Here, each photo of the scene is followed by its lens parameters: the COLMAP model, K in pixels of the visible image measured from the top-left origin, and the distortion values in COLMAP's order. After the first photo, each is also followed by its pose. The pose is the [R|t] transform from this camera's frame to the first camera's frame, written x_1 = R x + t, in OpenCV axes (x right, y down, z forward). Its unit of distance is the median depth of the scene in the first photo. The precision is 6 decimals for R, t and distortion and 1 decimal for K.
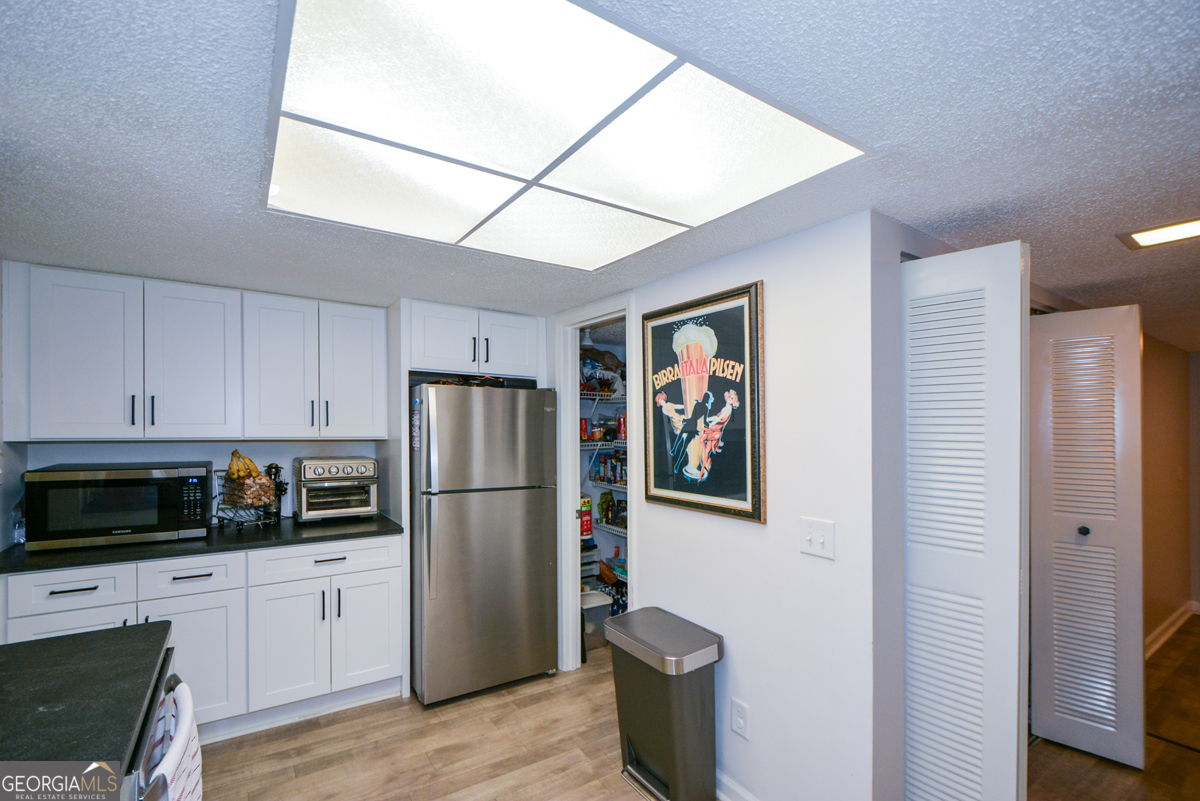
lens RADIAL K [[525.1, 0, 598.3], [0, 525.1, 425.0], [0, 0, 1]] dist [0.007185, -0.001958]
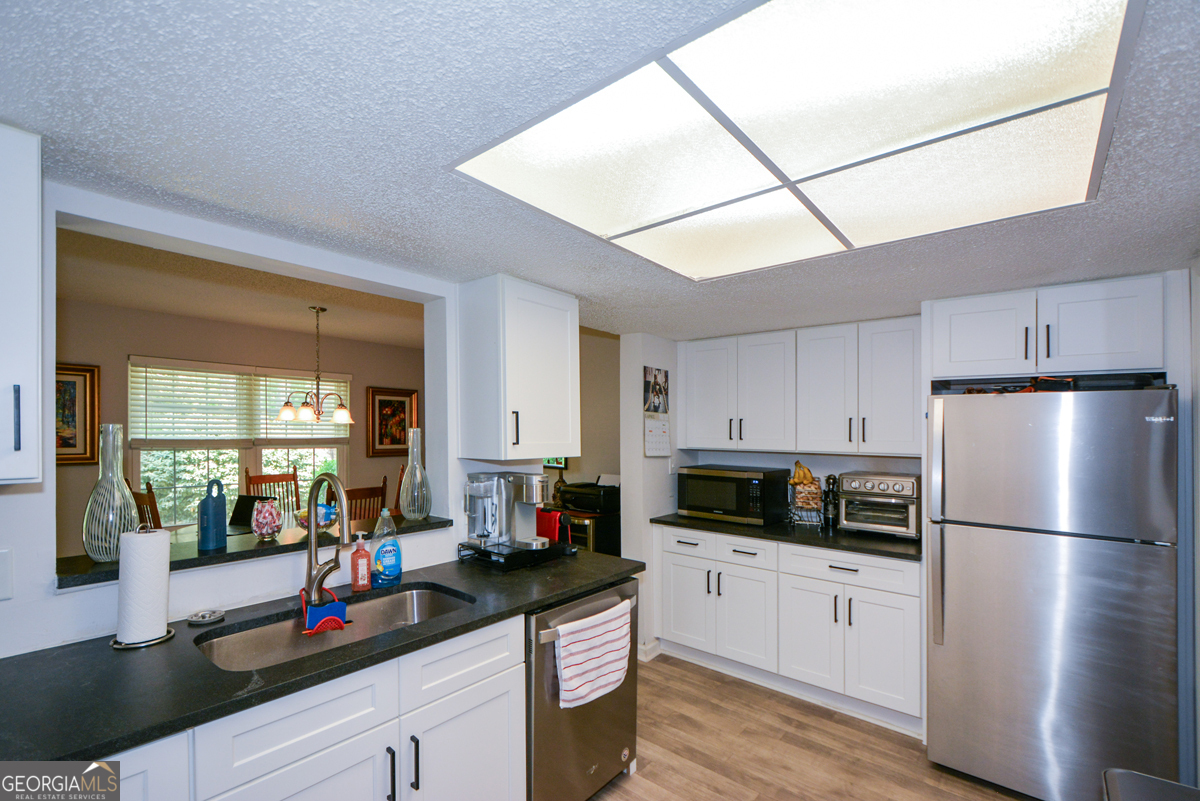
lens RADIAL K [[525.1, 0, 595.8], [0, 525.1, 439.4], [0, 0, 1]] dist [0.007185, -0.001958]
pose [[0.298844, 0.007906, -0.954269, 0.400602], [-0.008259, 0.999950, 0.005698, -0.005873], [0.954266, 0.006179, 0.298894, 0.237902]]
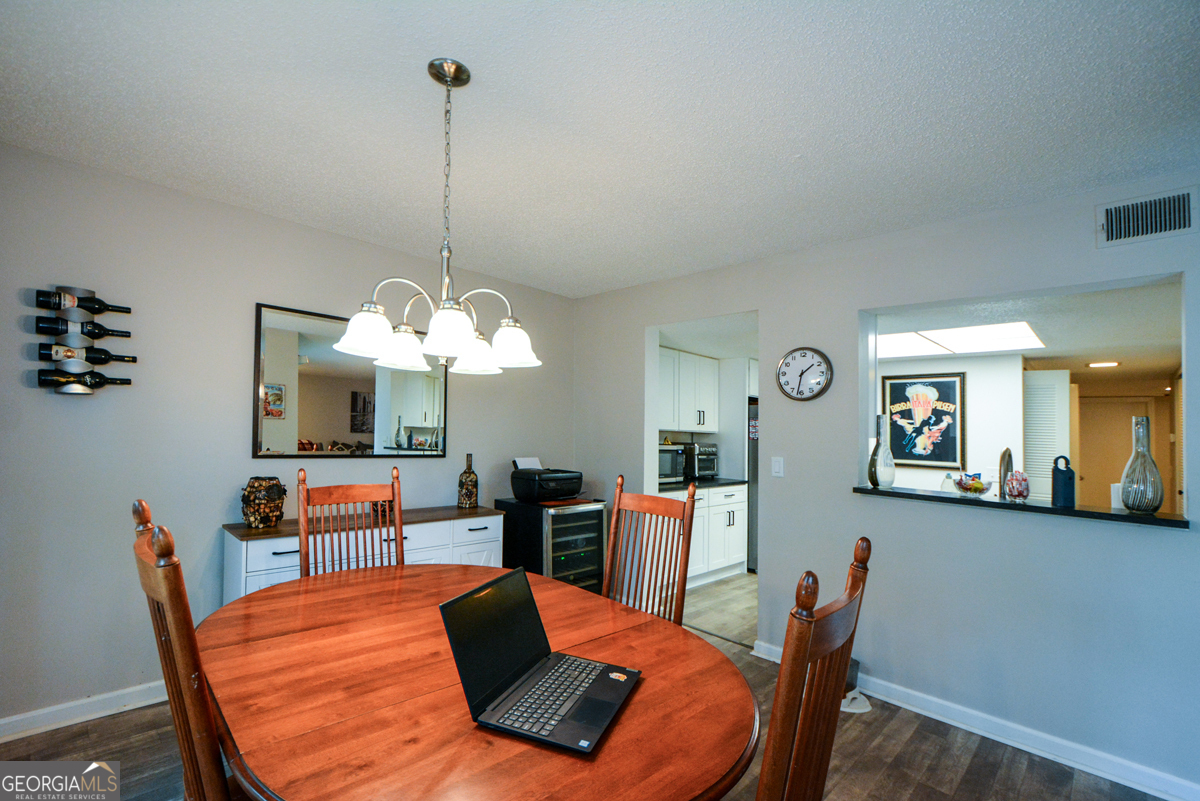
lens RADIAL K [[525.1, 0, 576.6], [0, 525.1, 399.7], [0, 0, 1]] dist [0.007185, -0.001958]
pose [[0.980101, 0.038400, 0.194748, -1.650807], [-0.028256, 0.998109, -0.054599, 0.034715], [-0.196477, 0.048009, 0.979332, -0.886238]]
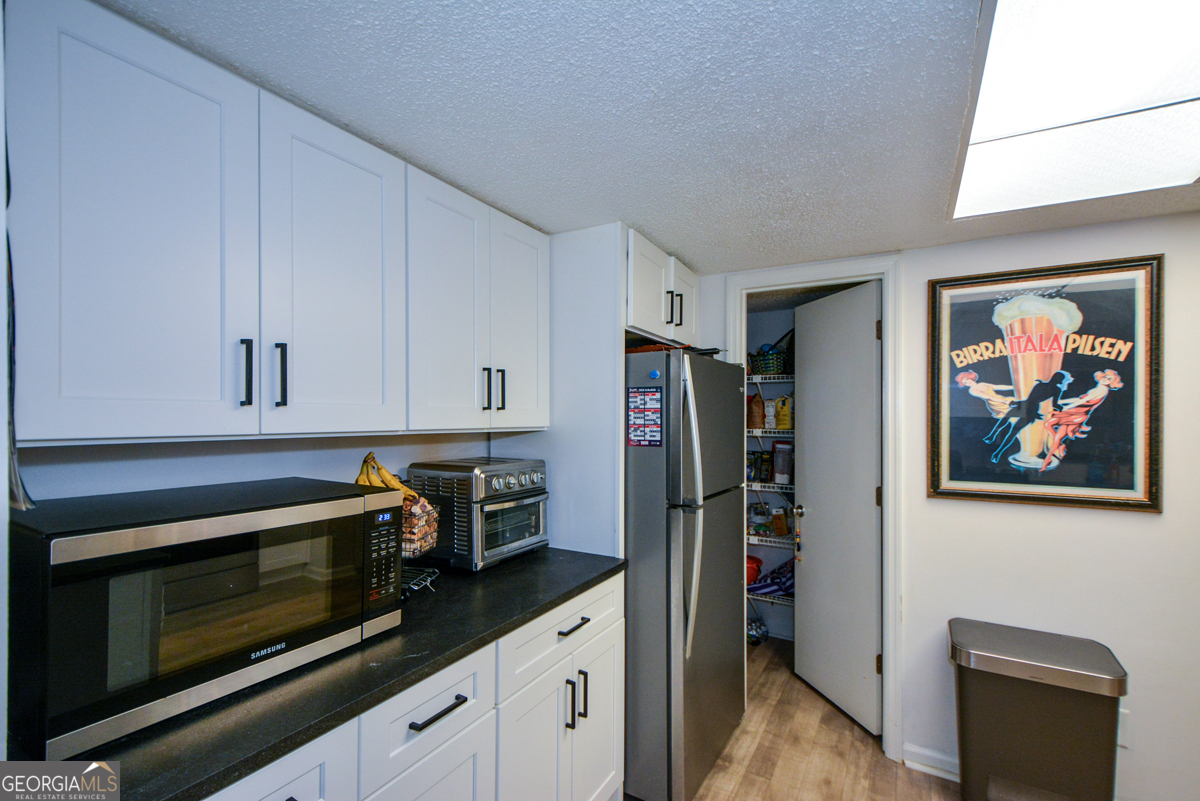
lens RADIAL K [[525.1, 0, 581.0], [0, 525.1, 404.2], [0, 0, 1]] dist [0.007185, -0.001958]
pose [[0.904323, 0.005117, 0.426819, -0.878380], [0.001147, 0.999895, -0.014417, 0.005479], [-0.426848, 0.013528, 0.904222, 0.503648]]
